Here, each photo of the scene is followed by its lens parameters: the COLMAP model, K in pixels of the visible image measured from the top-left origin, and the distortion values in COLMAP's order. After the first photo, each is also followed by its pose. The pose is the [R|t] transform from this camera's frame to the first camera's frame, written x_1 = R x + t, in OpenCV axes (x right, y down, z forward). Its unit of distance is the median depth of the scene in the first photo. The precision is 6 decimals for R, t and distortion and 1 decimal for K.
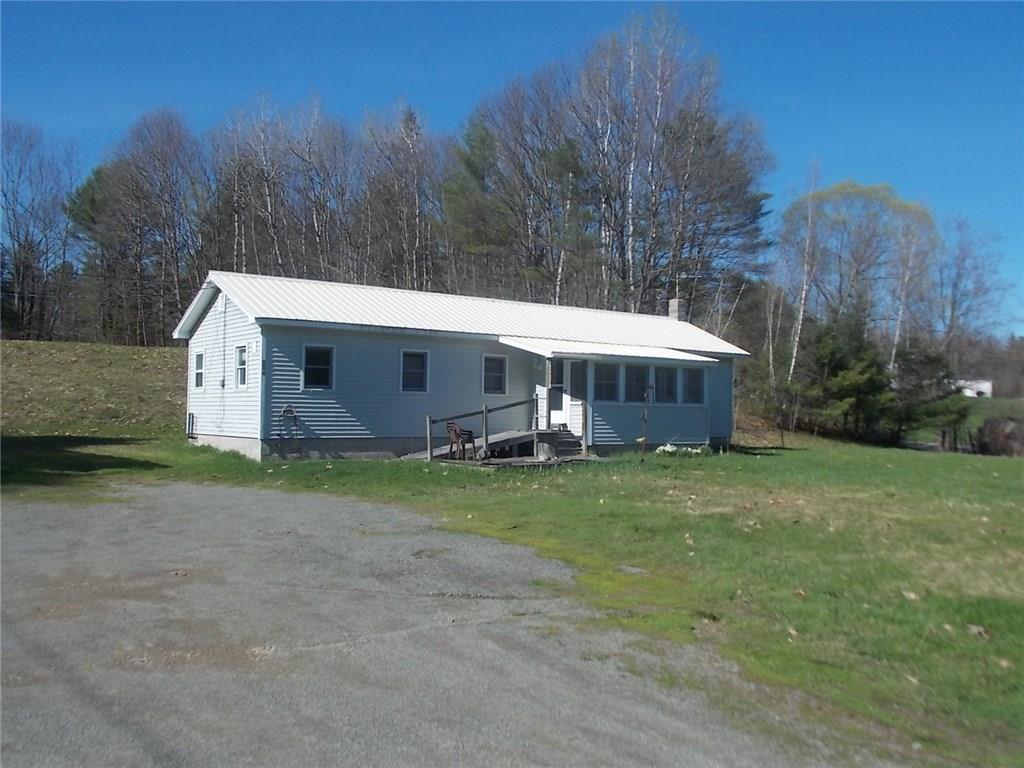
lens RADIAL K [[931.0, 0, 512.0], [0, 931.0, 384.0], [0, 0, 1]] dist [0.029239, -0.011321]
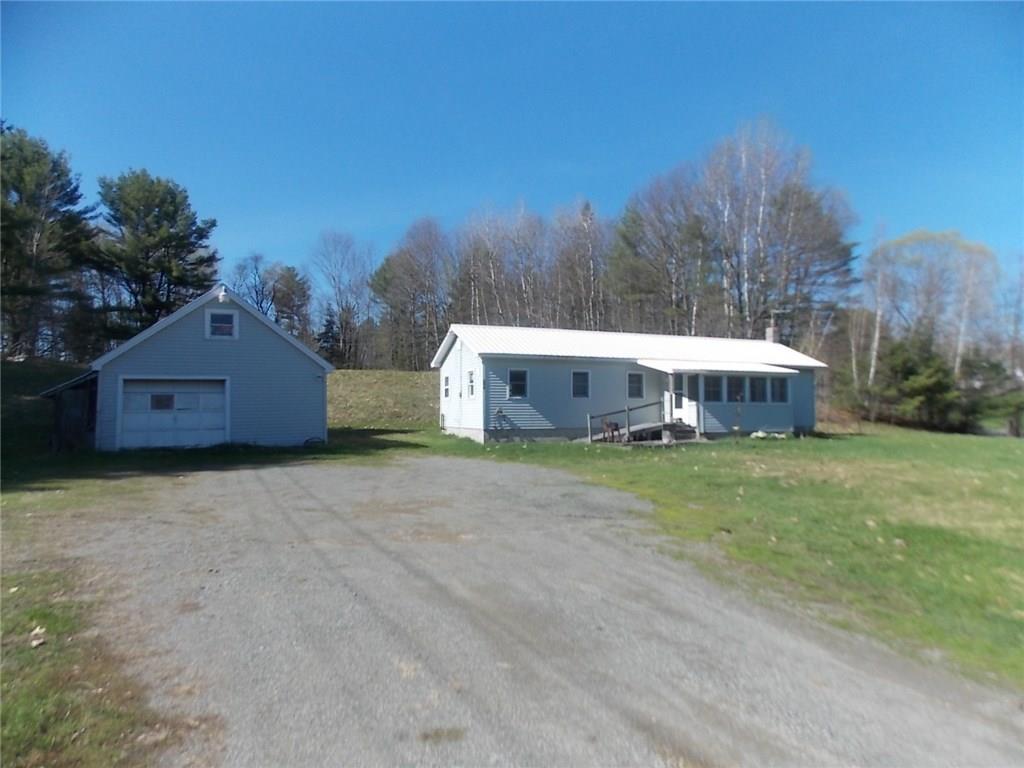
lens RADIAL K [[662.6, 0, 512.0], [0, 662.6, 384.0], [0, 0, 1]] dist [-0.002441, -0.000875]
pose [[0.972416, -0.022909, -0.232126, 0.026898], [0.020197, 0.999697, -0.014054, -0.000940], [0.232378, 0.008979, 0.972584, -0.054490]]
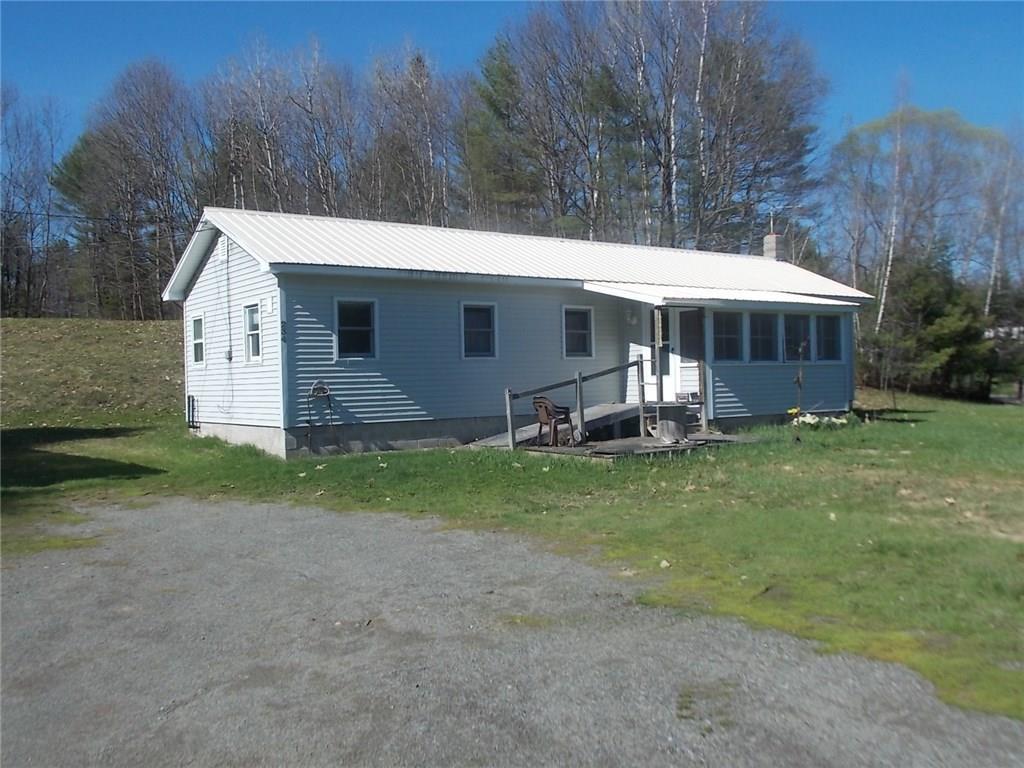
lens RADIAL K [[931.0, 0, 512.0], [0, 931.0, 384.0], [0, 0, 1]] dist [0.029239, -0.011321]
pose [[0.999321, -0.036325, -0.006089, -0.053979], [0.036523, 0.998676, 0.036238, 0.002348], [0.004765, -0.036436, 0.999325, 0.170715]]
